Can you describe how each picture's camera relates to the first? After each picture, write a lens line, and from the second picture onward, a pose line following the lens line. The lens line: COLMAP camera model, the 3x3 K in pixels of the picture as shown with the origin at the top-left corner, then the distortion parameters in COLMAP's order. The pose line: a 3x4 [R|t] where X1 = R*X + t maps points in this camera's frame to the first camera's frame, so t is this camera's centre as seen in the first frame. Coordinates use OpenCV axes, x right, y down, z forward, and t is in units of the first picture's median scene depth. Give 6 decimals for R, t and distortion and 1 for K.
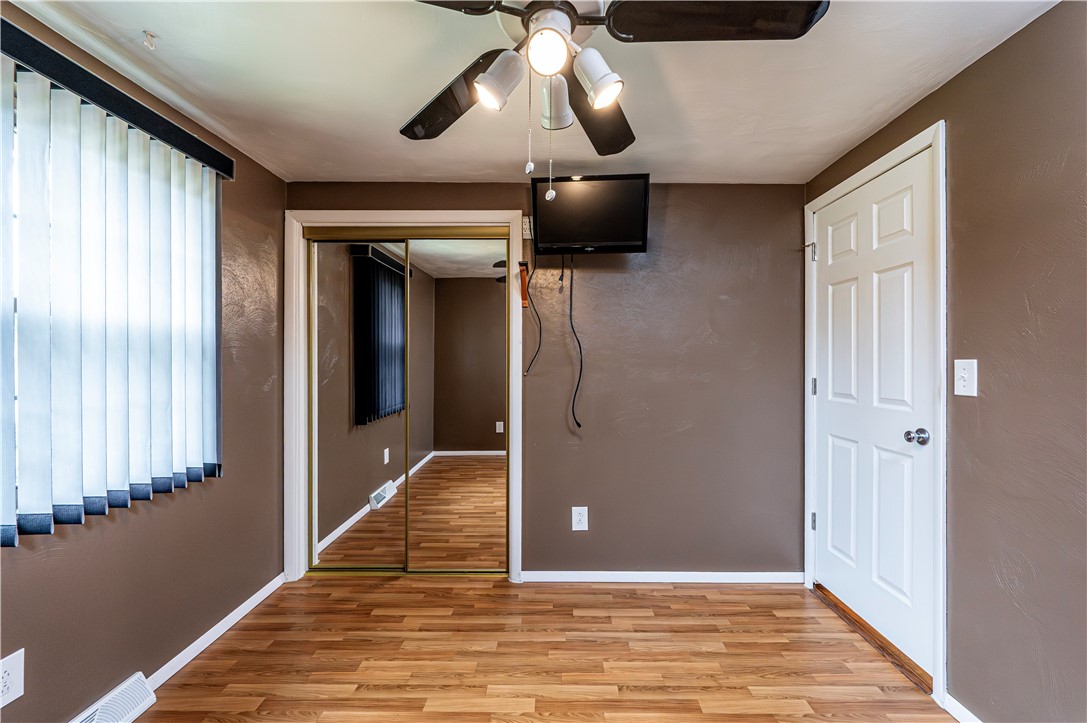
lens RADIAL K [[436.8, 0, 546.9], [0, 436.8, 356.0], [0, 0, 1]] dist [0.000477, -0.000292]
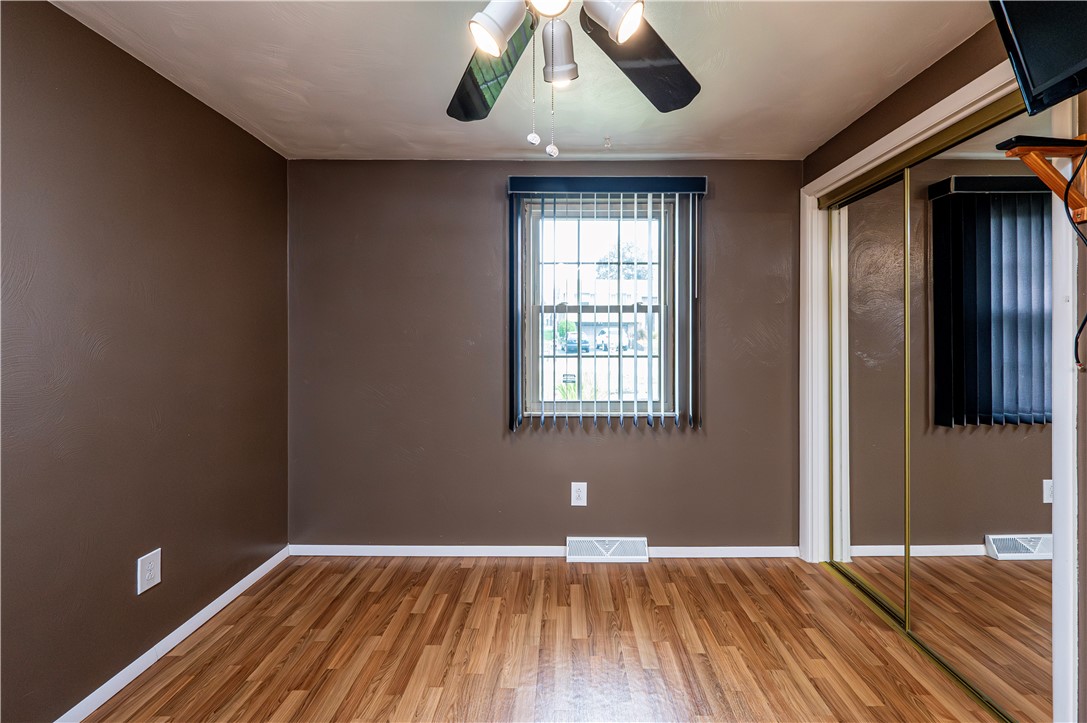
lens RADIAL K [[436.8, 0, 574.4], [0, 436.8, 344.2], [0, 0, 1]] dist [0.000477, -0.000292]
pose [[0.027468, 0.012153, -0.999549, 0.483066], [0.009433, 0.999878, 0.012416, 0.006681], [0.999578, -0.009770, 0.027350, 0.558074]]
